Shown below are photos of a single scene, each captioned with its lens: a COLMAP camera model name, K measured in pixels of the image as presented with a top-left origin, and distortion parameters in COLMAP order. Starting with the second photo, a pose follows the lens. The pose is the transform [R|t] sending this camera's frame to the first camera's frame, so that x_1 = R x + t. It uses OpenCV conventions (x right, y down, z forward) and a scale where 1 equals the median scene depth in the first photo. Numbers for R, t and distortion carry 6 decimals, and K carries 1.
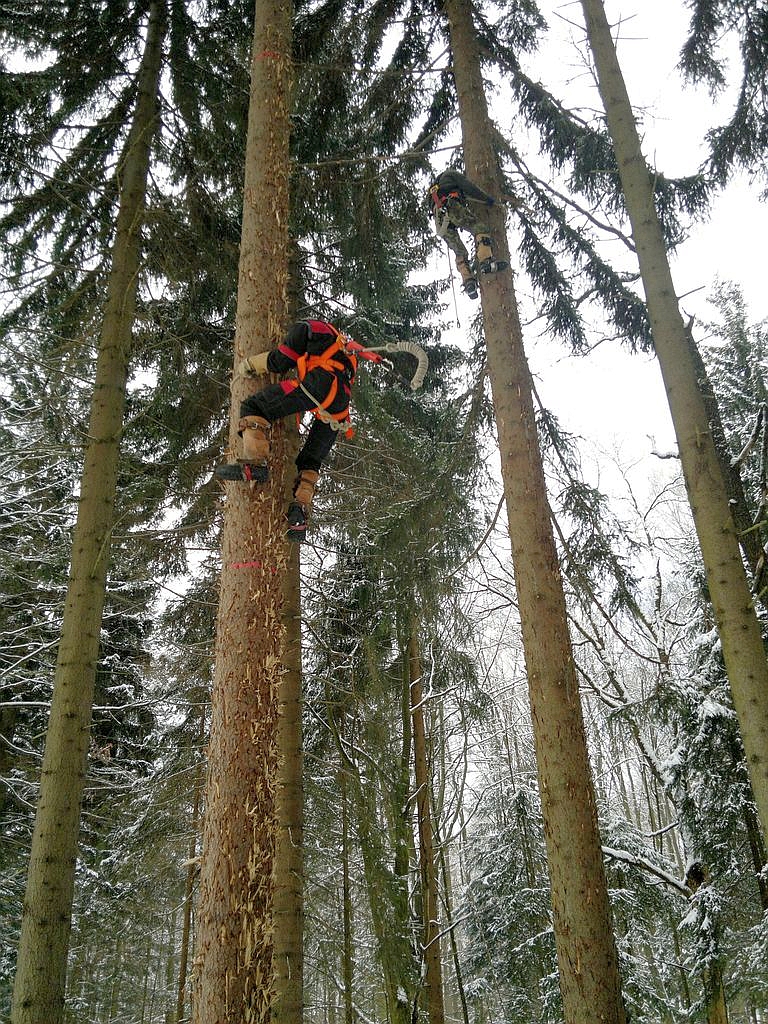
lens RADIAL K [[861.6, 0, 379.4], [0, 861.6, 515.7], [0, 0, 1]] dist [0.078289, -0.132119]
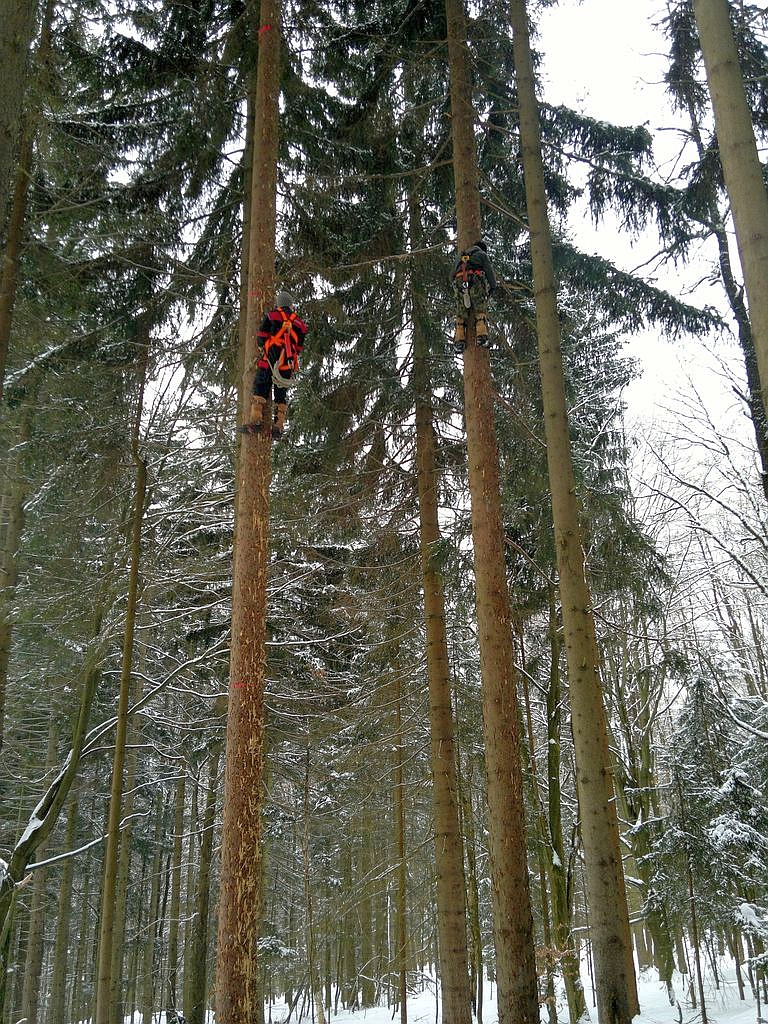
lens RADIAL K [[861.6, 0, 379.4], [0, 861.6, 515.7], [0, 0, 1]] dist [0.078289, -0.132119]
pose [[0.948949, -0.093978, -0.301105, 0.162577], [0.141849, 0.979758, 0.141255, -0.116390], [0.281735, -0.176755, 0.943071, -0.128803]]
